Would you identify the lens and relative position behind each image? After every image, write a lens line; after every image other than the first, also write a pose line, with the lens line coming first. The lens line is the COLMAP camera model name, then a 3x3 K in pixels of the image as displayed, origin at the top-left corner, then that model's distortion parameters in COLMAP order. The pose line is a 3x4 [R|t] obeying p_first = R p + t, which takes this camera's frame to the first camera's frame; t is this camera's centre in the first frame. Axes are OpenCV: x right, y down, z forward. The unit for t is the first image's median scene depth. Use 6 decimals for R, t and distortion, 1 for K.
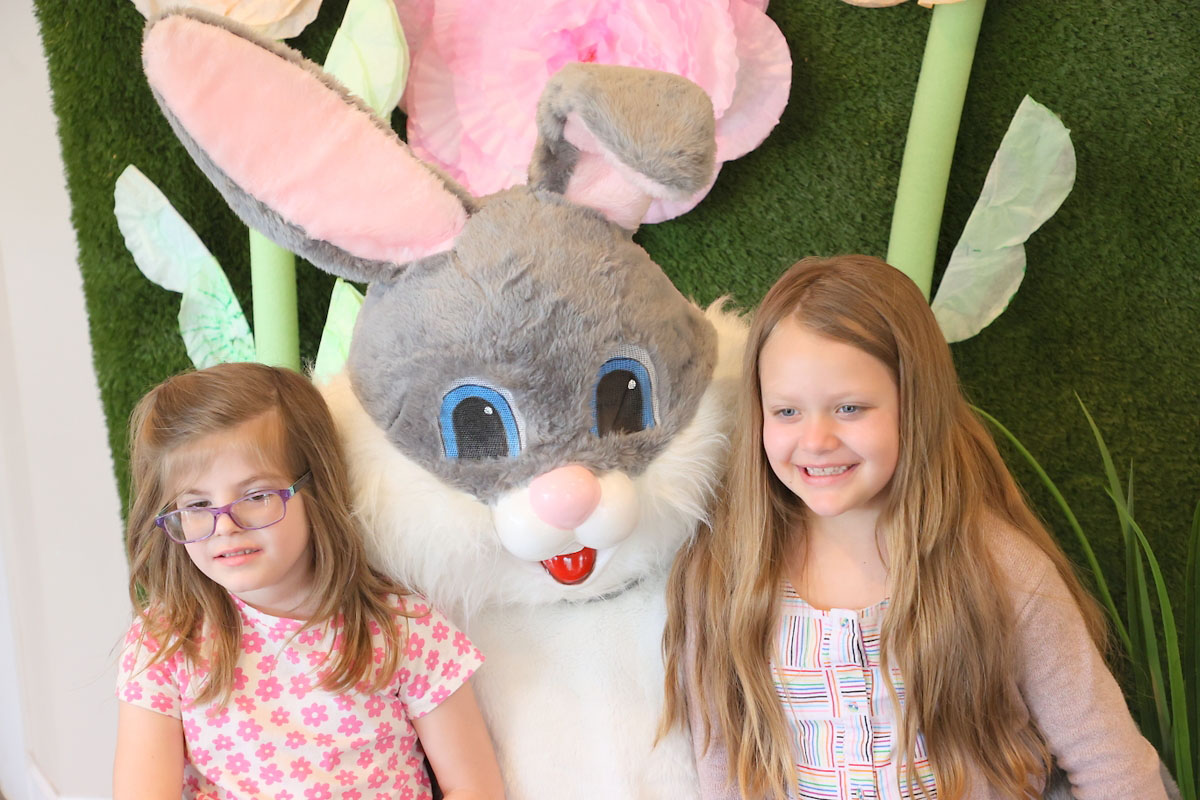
lens RADIAL K [[2215.9, 0, 569.2], [0, 2215.9, 401.5], [0, 0, 1]] dist [0.309302, -0.059326]
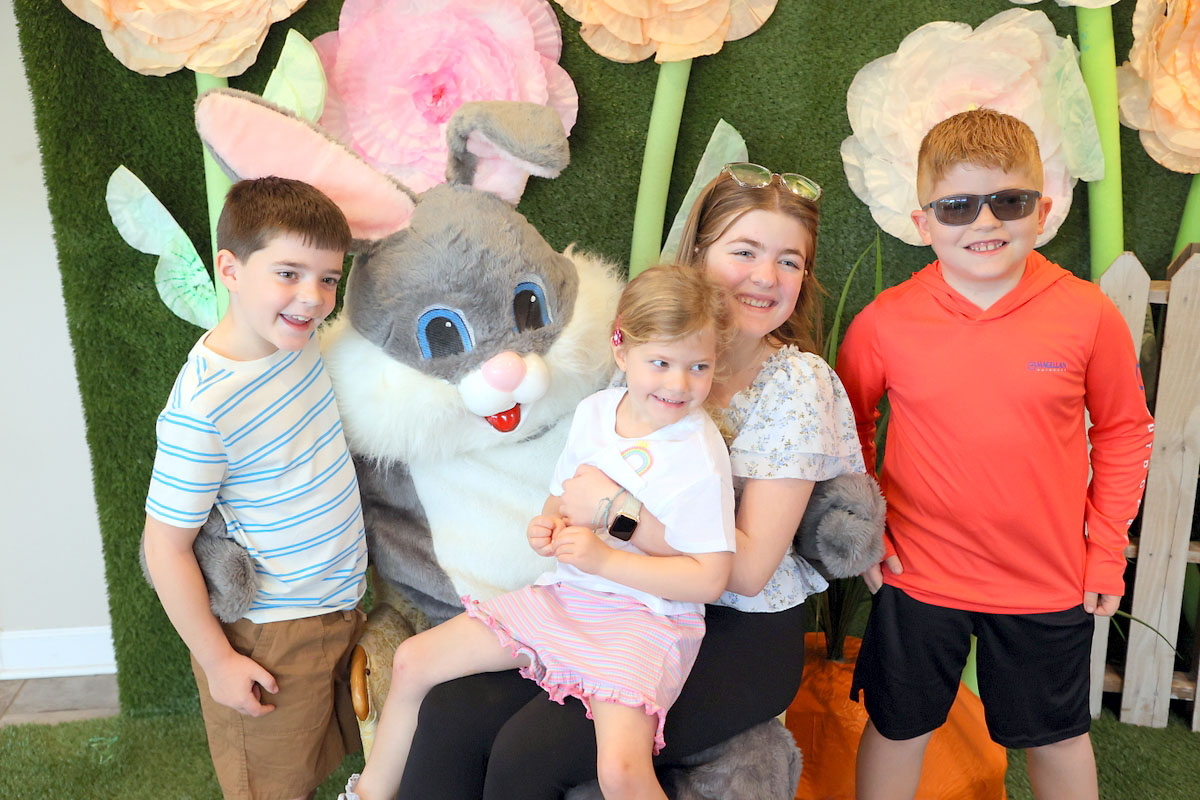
lens RADIAL K [[1478.9, 0, 607.3], [0, 1478.9, 399.8], [0, 0, 1]] dist [0.107630, 0.054987]
pose [[0.948677, -0.052572, 0.311847, -0.208810], [0.047844, 0.998595, 0.022799, 0.037312], [-0.312607, -0.006709, 0.949859, -0.002218]]
